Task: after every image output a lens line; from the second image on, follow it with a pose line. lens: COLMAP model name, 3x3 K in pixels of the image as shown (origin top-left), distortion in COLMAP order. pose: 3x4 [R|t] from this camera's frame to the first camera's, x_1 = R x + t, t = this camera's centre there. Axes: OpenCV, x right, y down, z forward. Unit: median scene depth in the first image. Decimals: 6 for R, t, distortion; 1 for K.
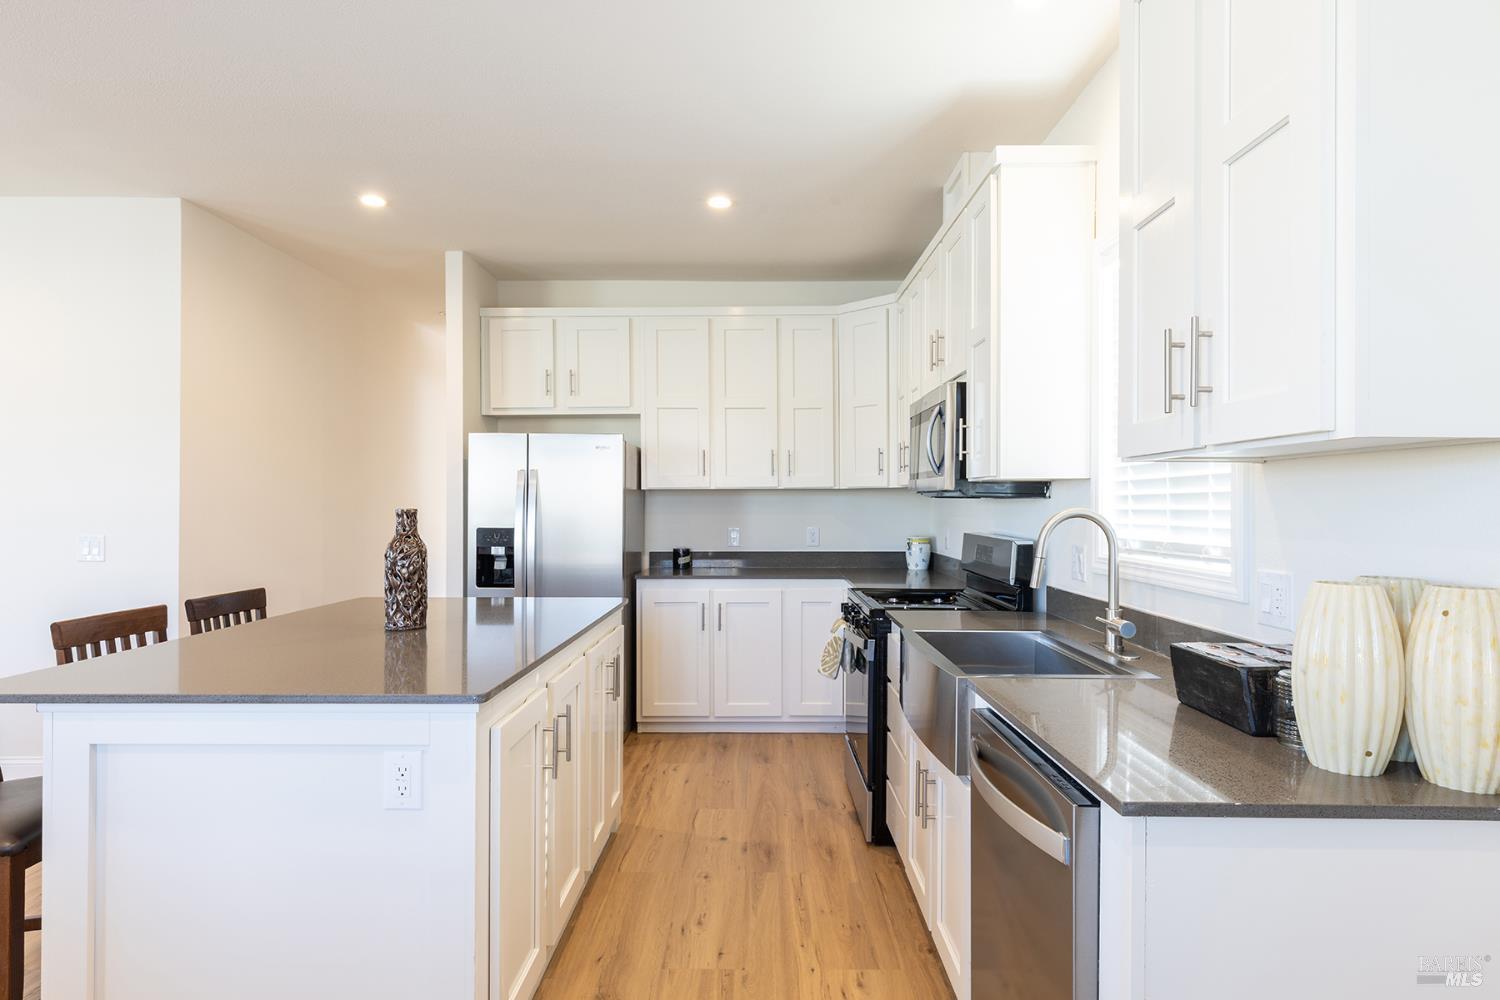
lens RADIAL K [[828.4, 0, 755.5], [0, 828.4, 501.0], [0, 0, 1]] dist [0.005170, -0.000708]
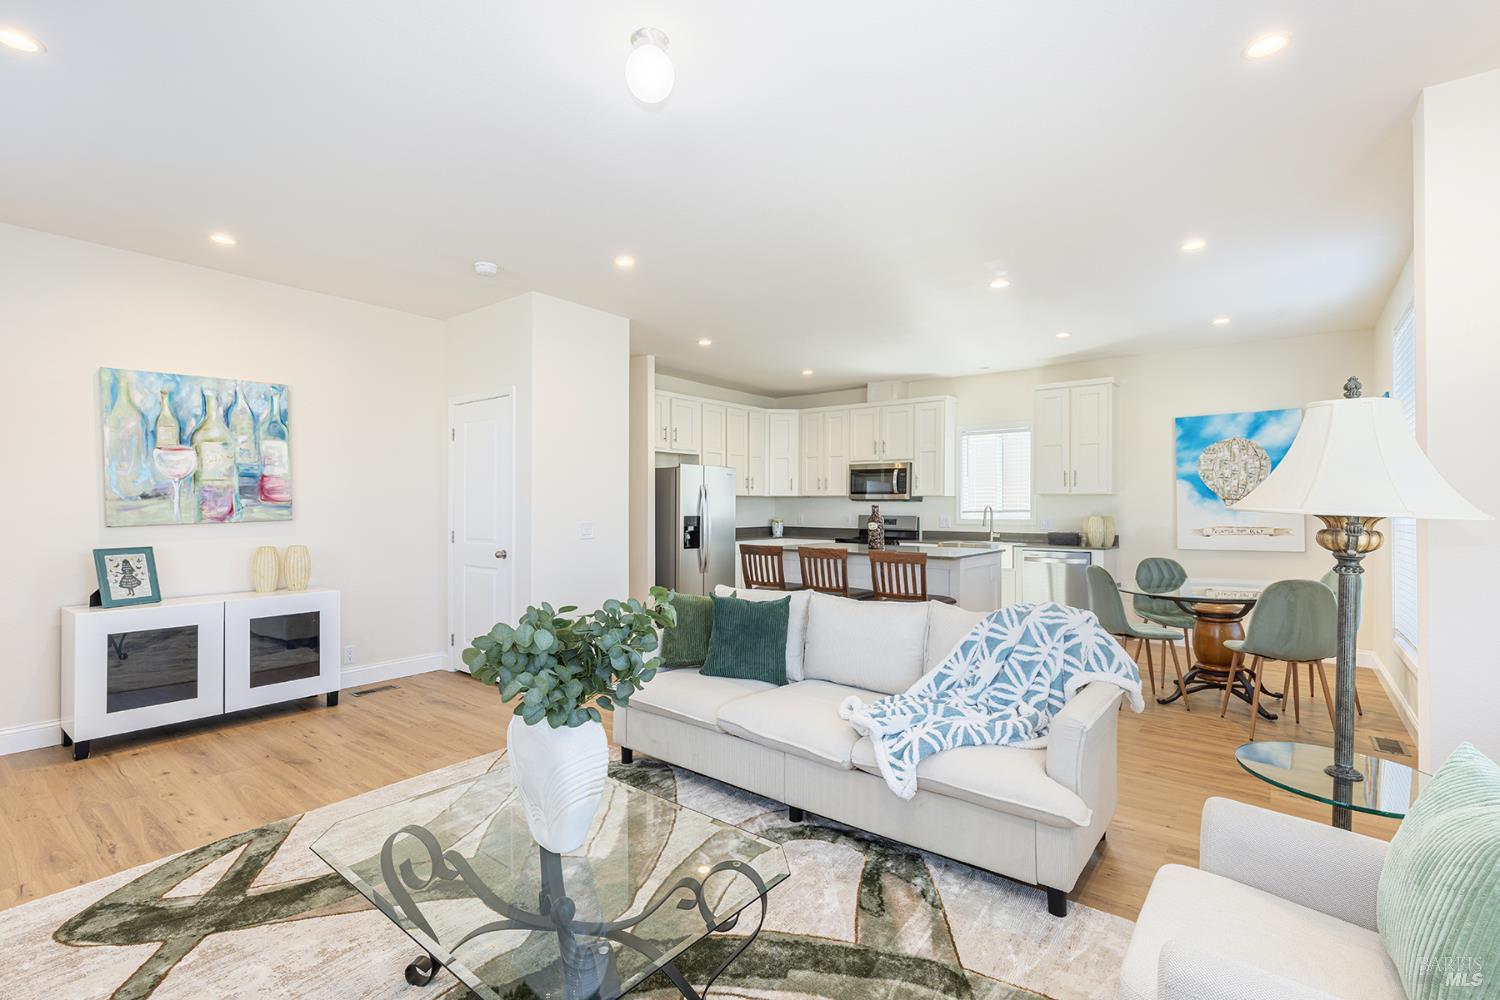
lens RADIAL K [[675.8, 0, 759.7], [0, 675.8, 505.7], [0, 0, 1]] dist [0.005054, 0.000164]
pose [[0.613361, 0.001629, 0.789801, -1.667712], [-0.004974, 0.999986, 0.001800, 0.007949], [-0.789787, -0.005032, 0.613361, -0.043685]]
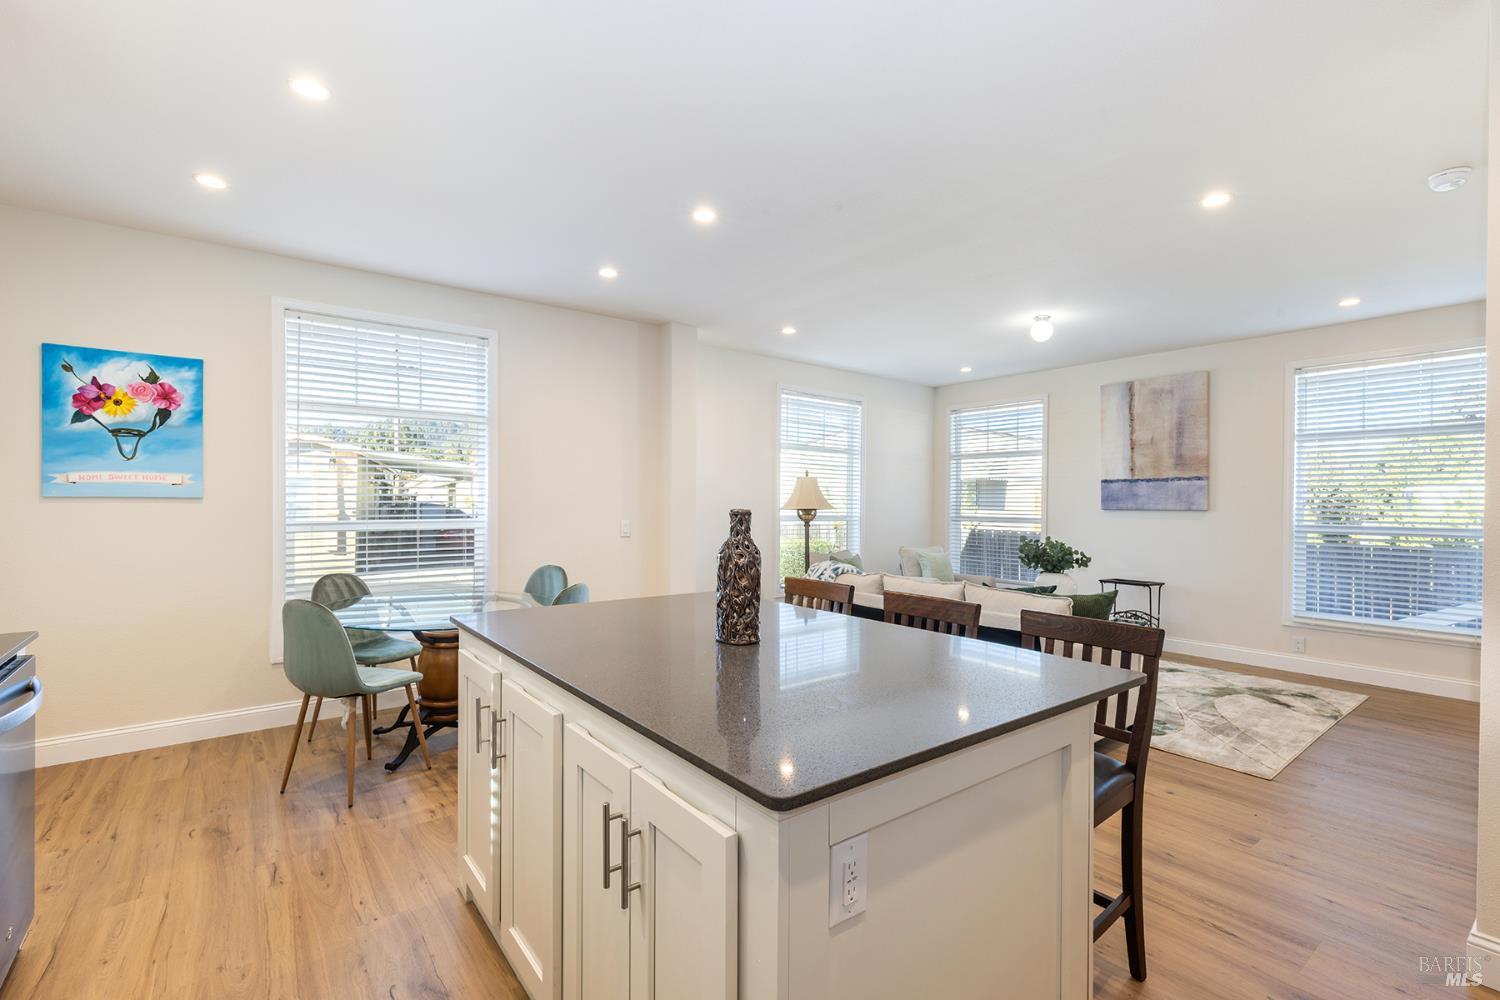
lens RADIAL K [[675.8, 0, 756.0], [0, 675.8, 506.2], [0, 0, 1]] dist [0.005054, 0.000164]
pose [[-0.788770, -0.002196, -0.614684, 0.015198], [-0.003936, 0.999991, 0.001478, 0.003911], [0.614675, 0.003585, -0.788772, 1.101014]]
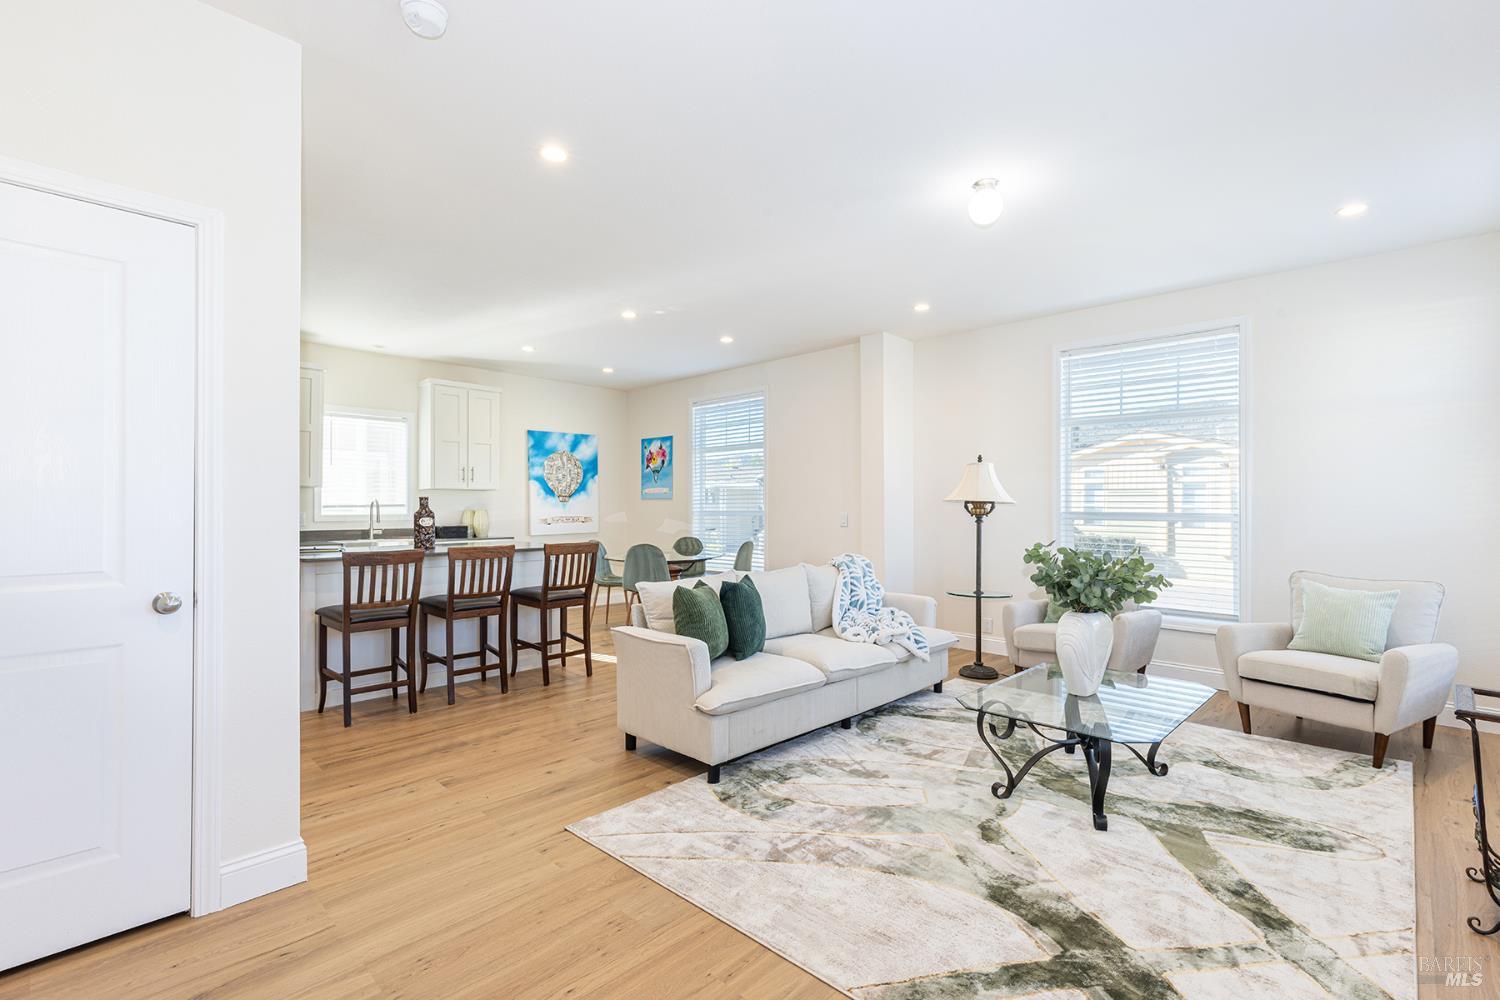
lens RADIAL K [[675.8, 0, 757.0], [0, 675.8, 503.0], [0, 0, 1]] dist [0.005054, 0.000164]
pose [[-0.719879, 0.003491, 0.694091, -1.661316], [-0.003928, 0.999951, -0.009104, 0.028741], [-0.694088, -0.009280, -0.719830, 1.186034]]
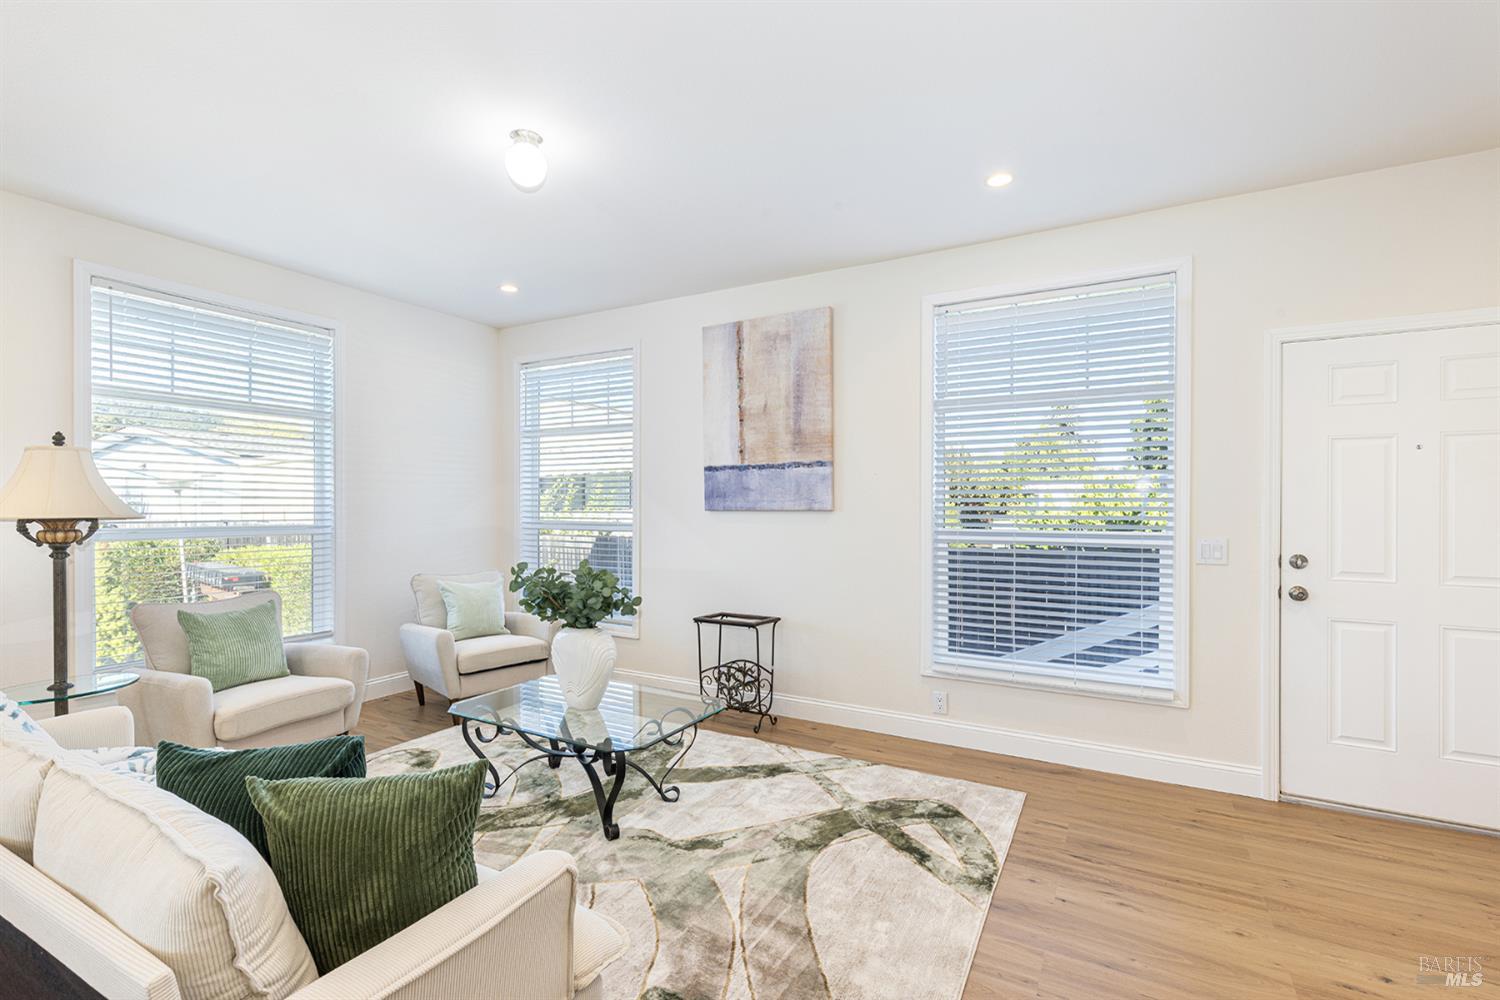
lens RADIAL K [[675.8, 0, 761.7], [0, 675.8, 505.6], [0, 0, 1]] dist [0.005054, 0.000164]
pose [[-0.482006, 0.006775, -0.876142, -0.780130], [0.004132, 0.999977, 0.005460, -0.002605], [0.876158, -0.000988, -0.482023, 0.926163]]
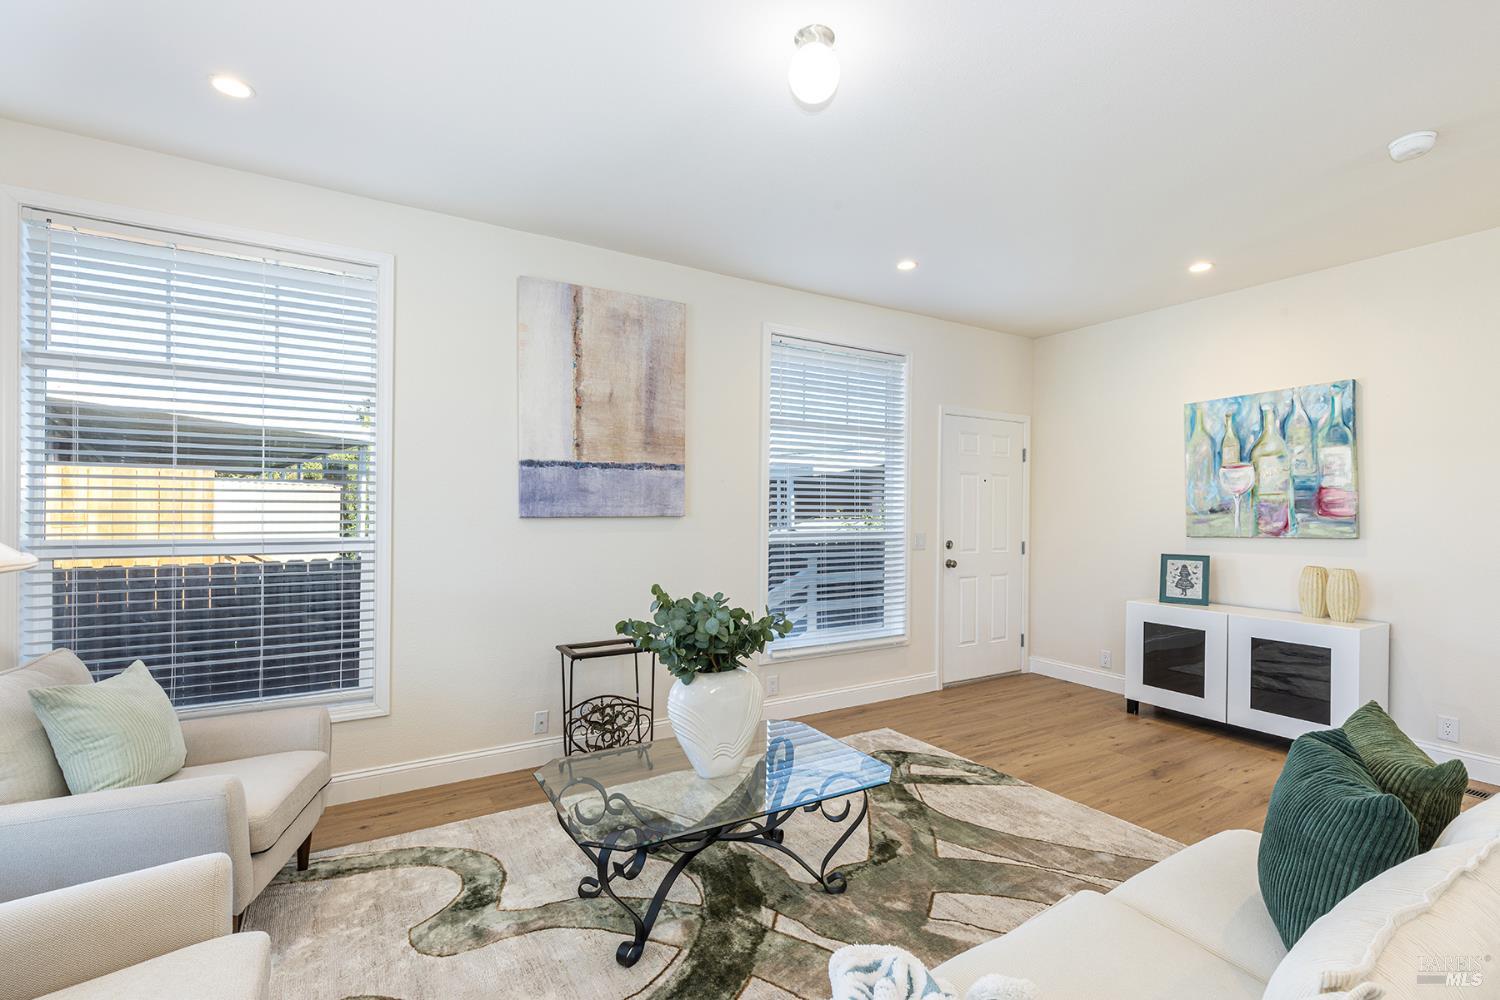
lens RADIAL K [[675.8, 0, 756.7], [0, 675.8, 516.3], [0, 0, 1]] dist [0.005054, 0.000164]
pose [[0.524908, 0.014597, -0.851034, -0.838577], [-0.004465, 0.999886, 0.014396, -0.004249], [0.851147, -0.003757, 0.524913, 0.056299]]
